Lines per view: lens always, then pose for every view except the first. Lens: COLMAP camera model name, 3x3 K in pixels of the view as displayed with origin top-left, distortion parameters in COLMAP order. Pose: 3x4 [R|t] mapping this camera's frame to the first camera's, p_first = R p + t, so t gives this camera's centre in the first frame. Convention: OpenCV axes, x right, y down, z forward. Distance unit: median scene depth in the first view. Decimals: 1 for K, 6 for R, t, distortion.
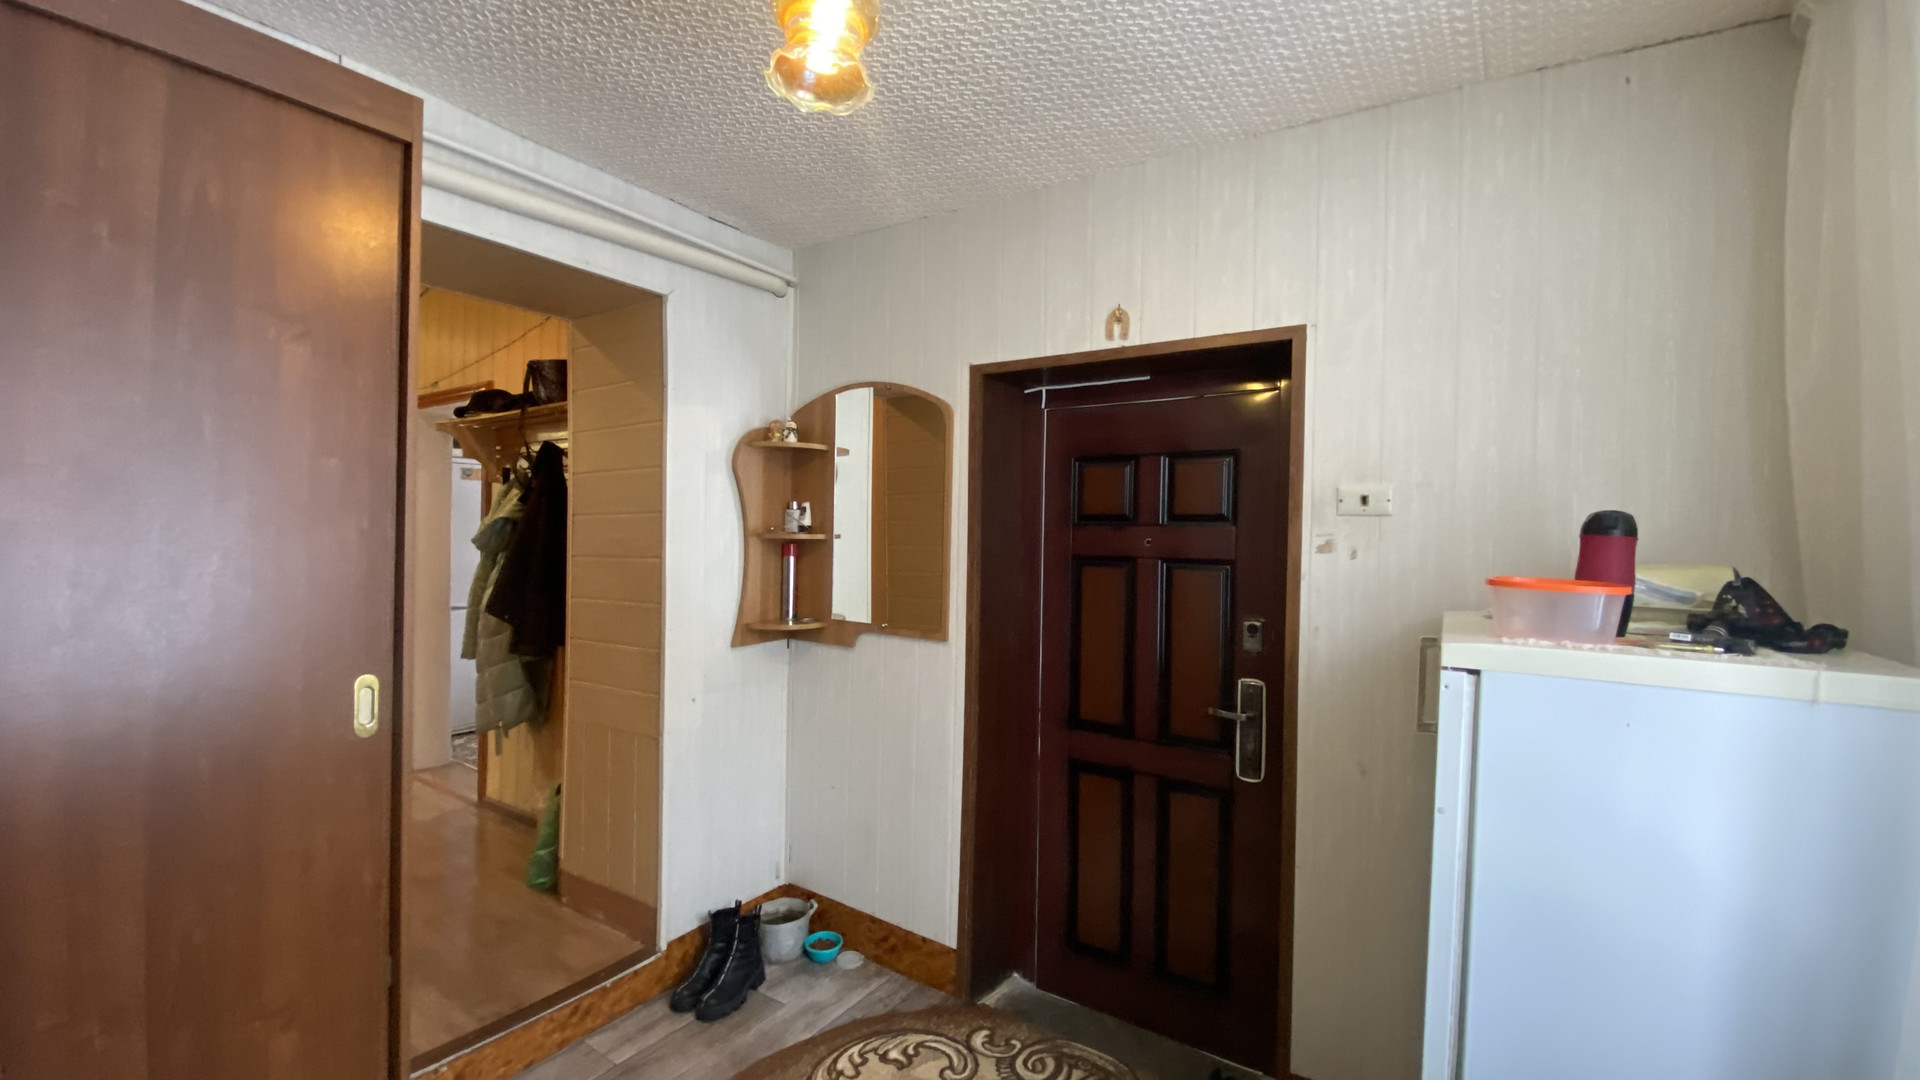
lens RADIAL K [[799.1, 0, 965.3], [0, 799.1, 533.9], [0, 0, 1]] dist [0.016858, -0.012360]
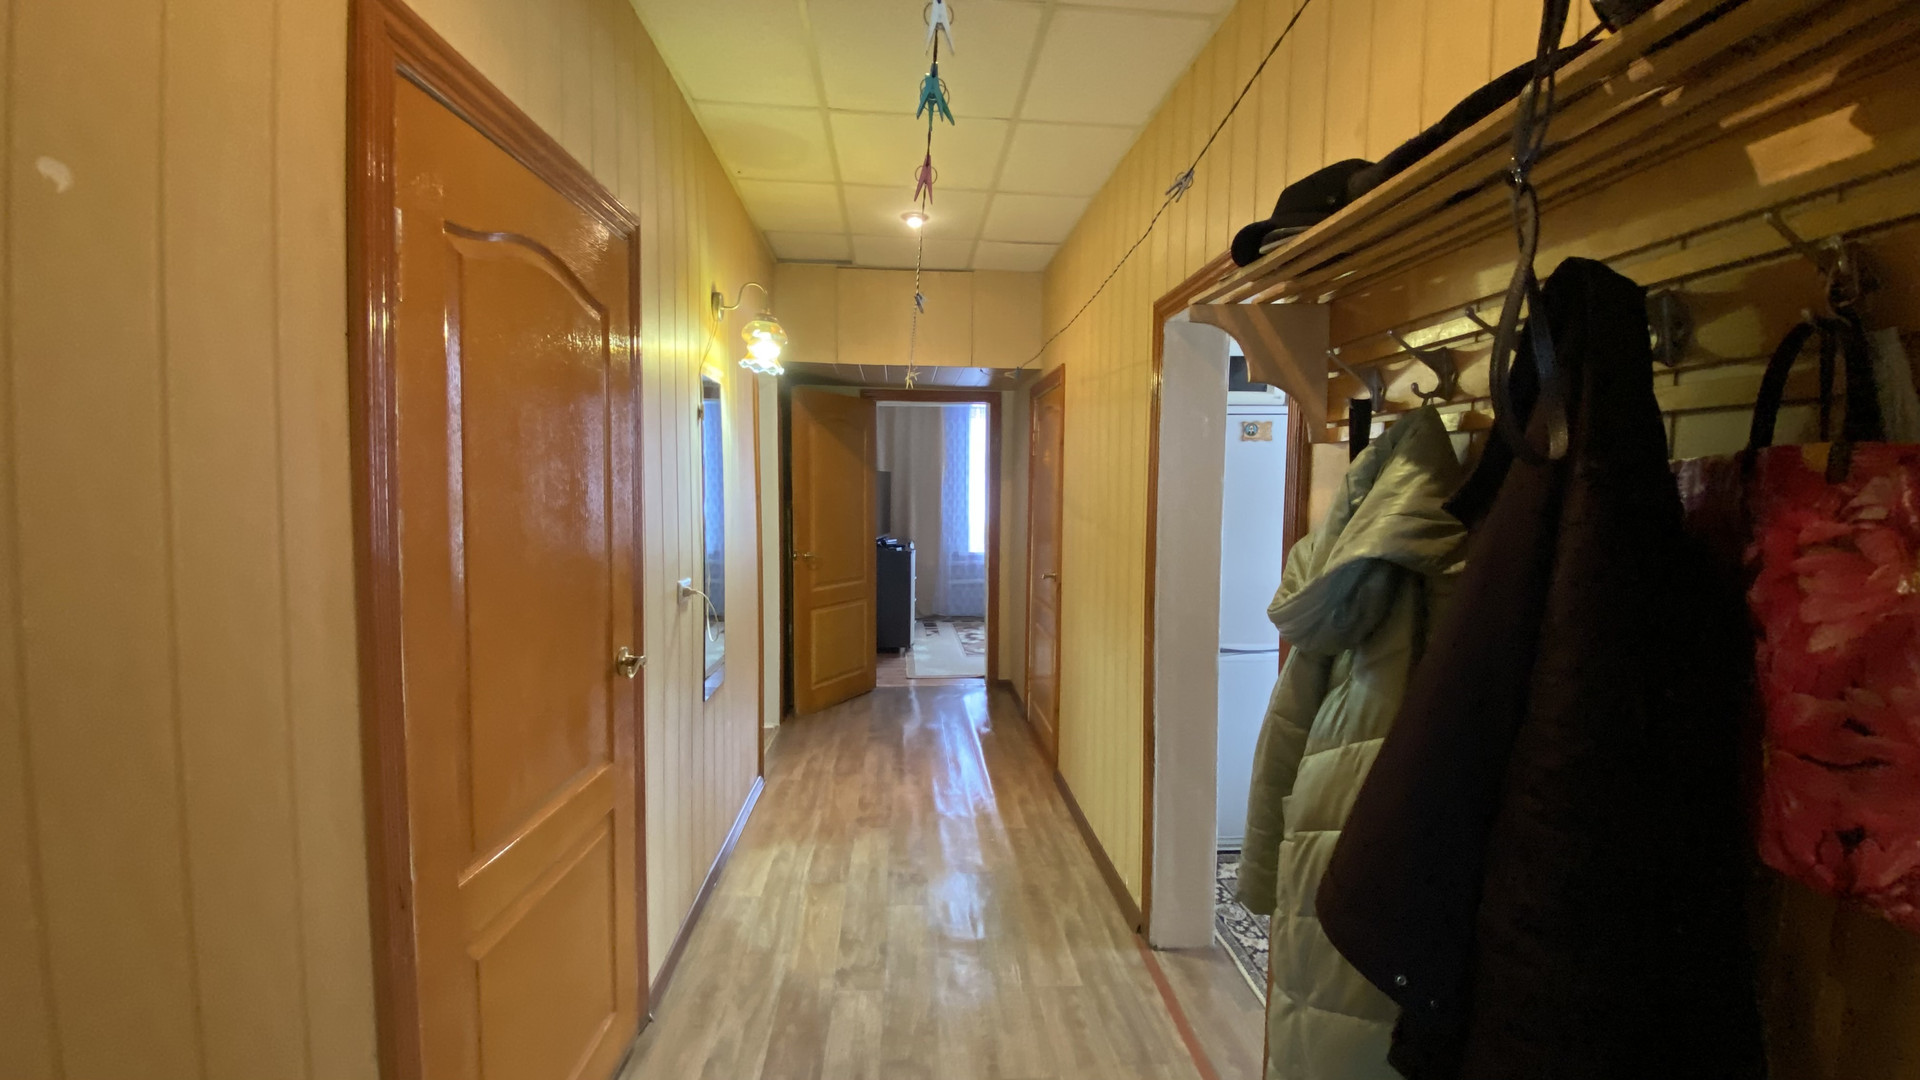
lens RADIAL K [[799.1, 0, 965.3], [0, 799.1, 533.9], [0, 0, 1]] dist [0.016858, -0.012360]
pose [[0.633290, 0.046084, -0.772541, -0.415228], [-0.007594, 0.998547, 0.053341, -0.043176], [0.773878, -0.027914, 0.632720, 0.654982]]
